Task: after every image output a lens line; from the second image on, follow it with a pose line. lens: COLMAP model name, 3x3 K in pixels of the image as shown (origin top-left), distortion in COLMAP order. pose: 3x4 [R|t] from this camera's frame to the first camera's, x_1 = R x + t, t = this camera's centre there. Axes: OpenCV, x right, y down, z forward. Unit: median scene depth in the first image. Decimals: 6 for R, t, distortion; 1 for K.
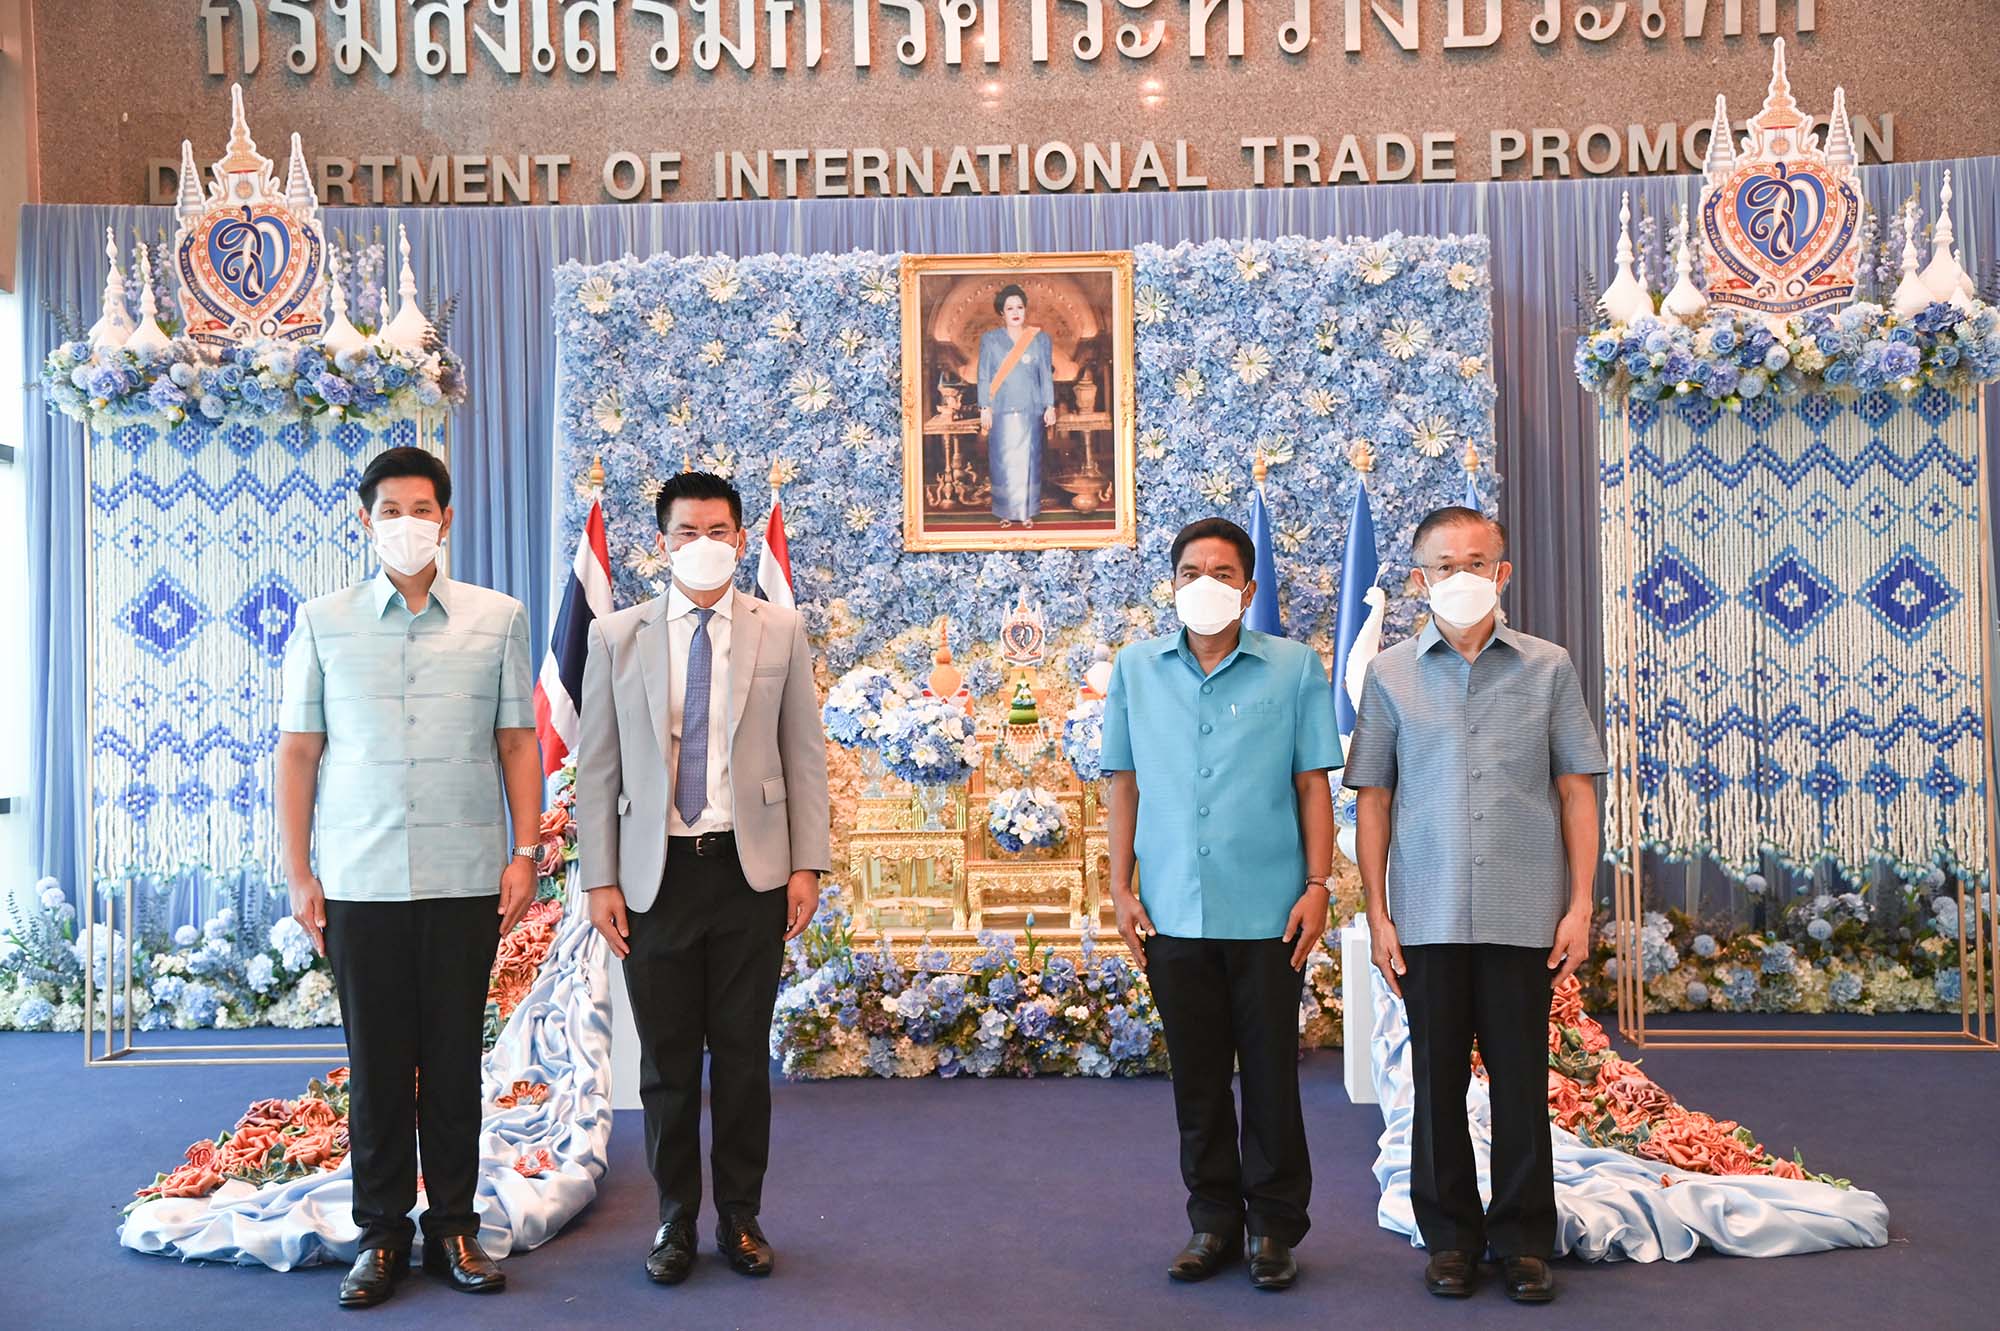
lens RADIAL K [[2010.9, 0, 1004.4], [0, 2010.9, 680.8], [0, 0, 1]] dist [0.058019, 0.011371]
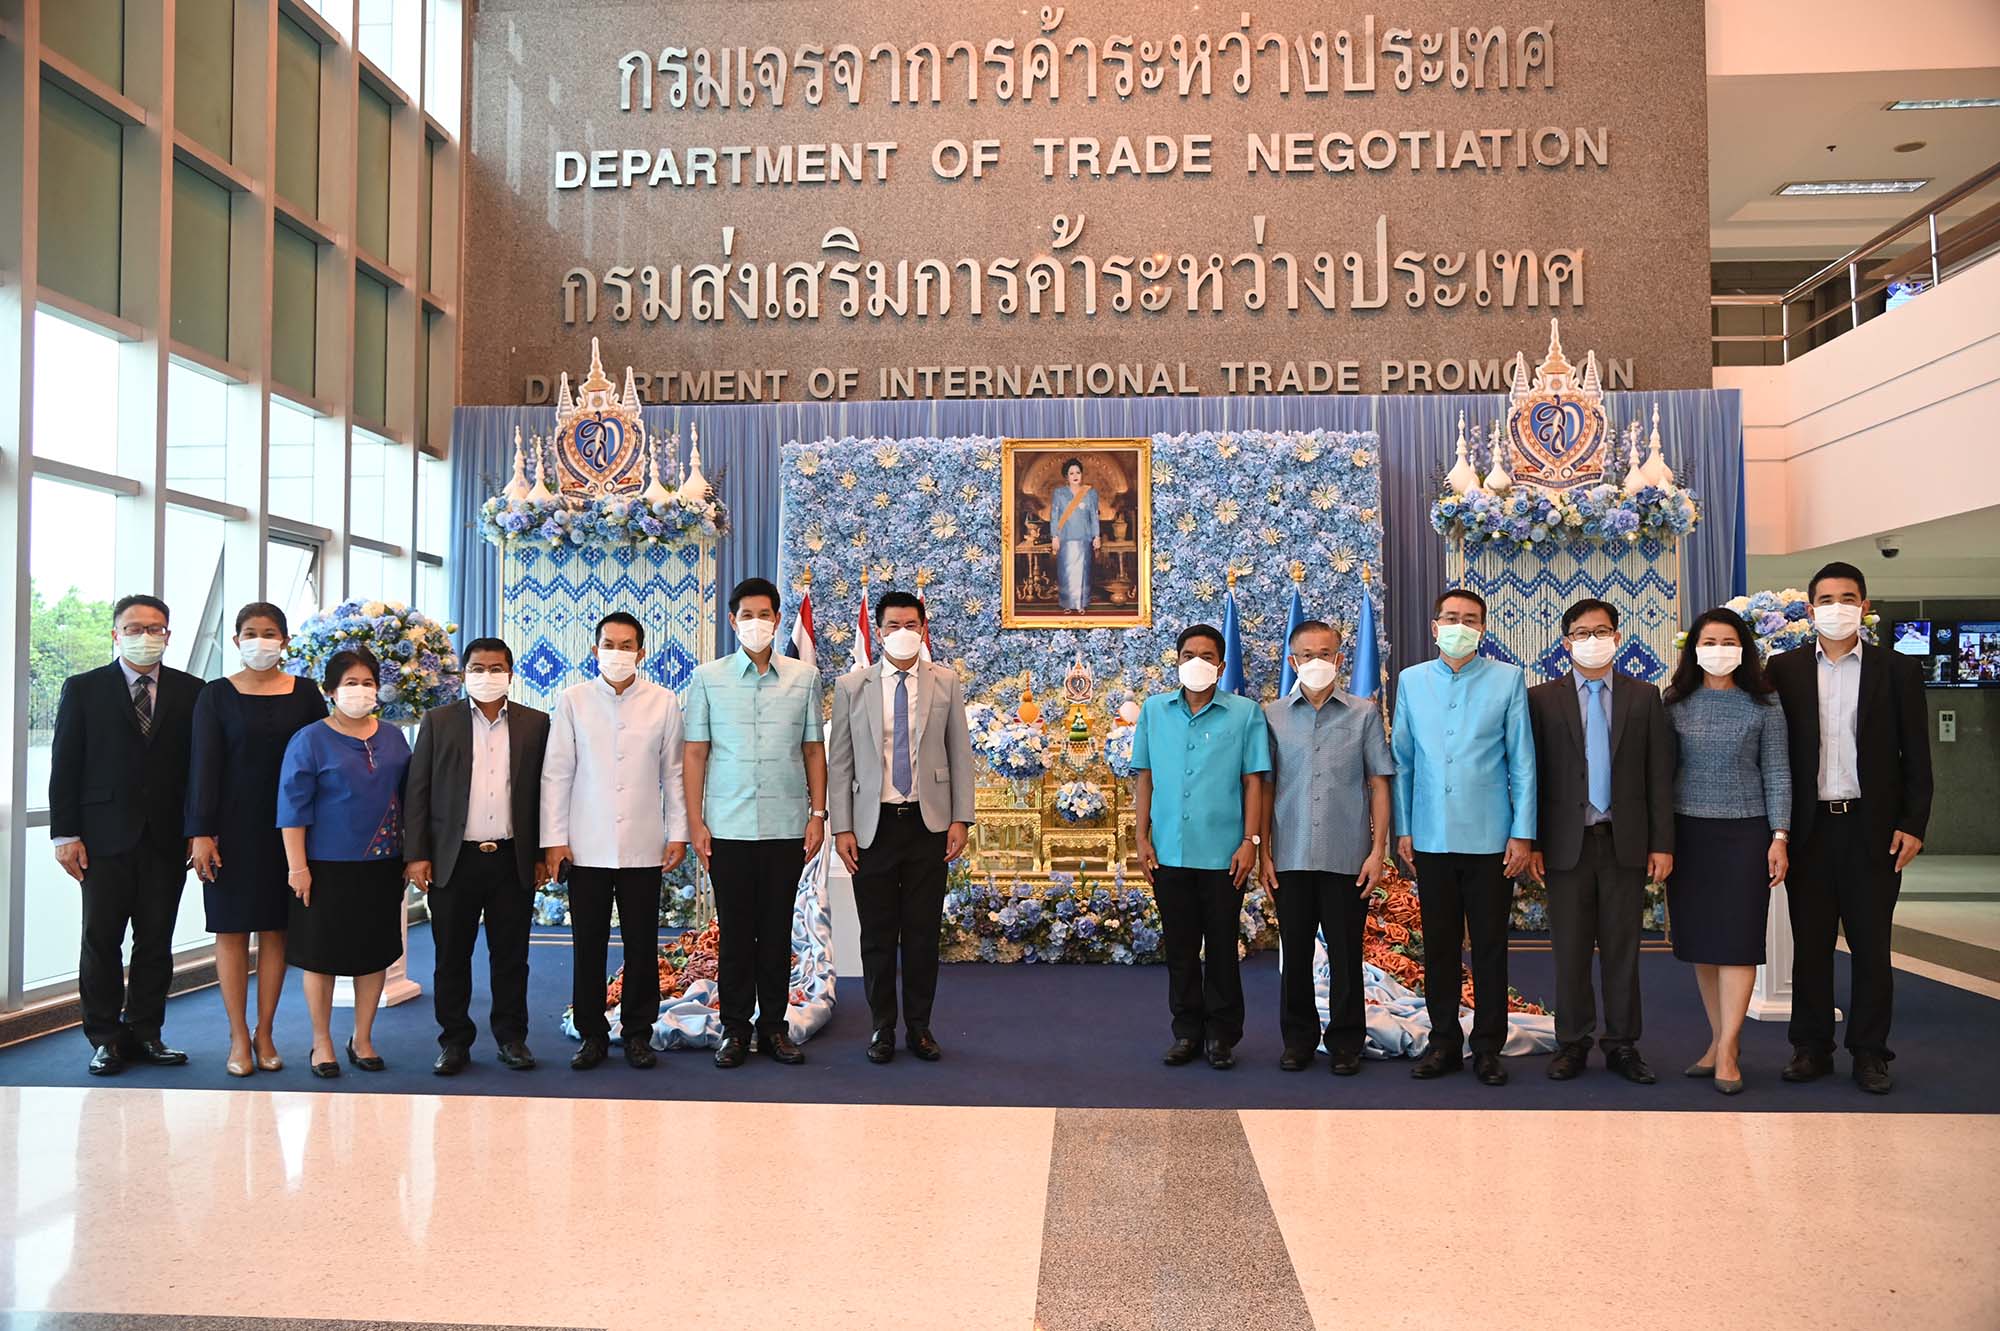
lens RADIAL K [[1538.0, 0, 999.5], [0, 1538.0, 686.8], [0, 0, 1]] dist [-0.065134, 0.000898]
pose [[0.999646, 0.012522, -0.023475, -0.023408], [-0.012779, 0.999860, -0.010820, -0.006519], [0.023336, 0.011116, 0.999666, -0.187312]]
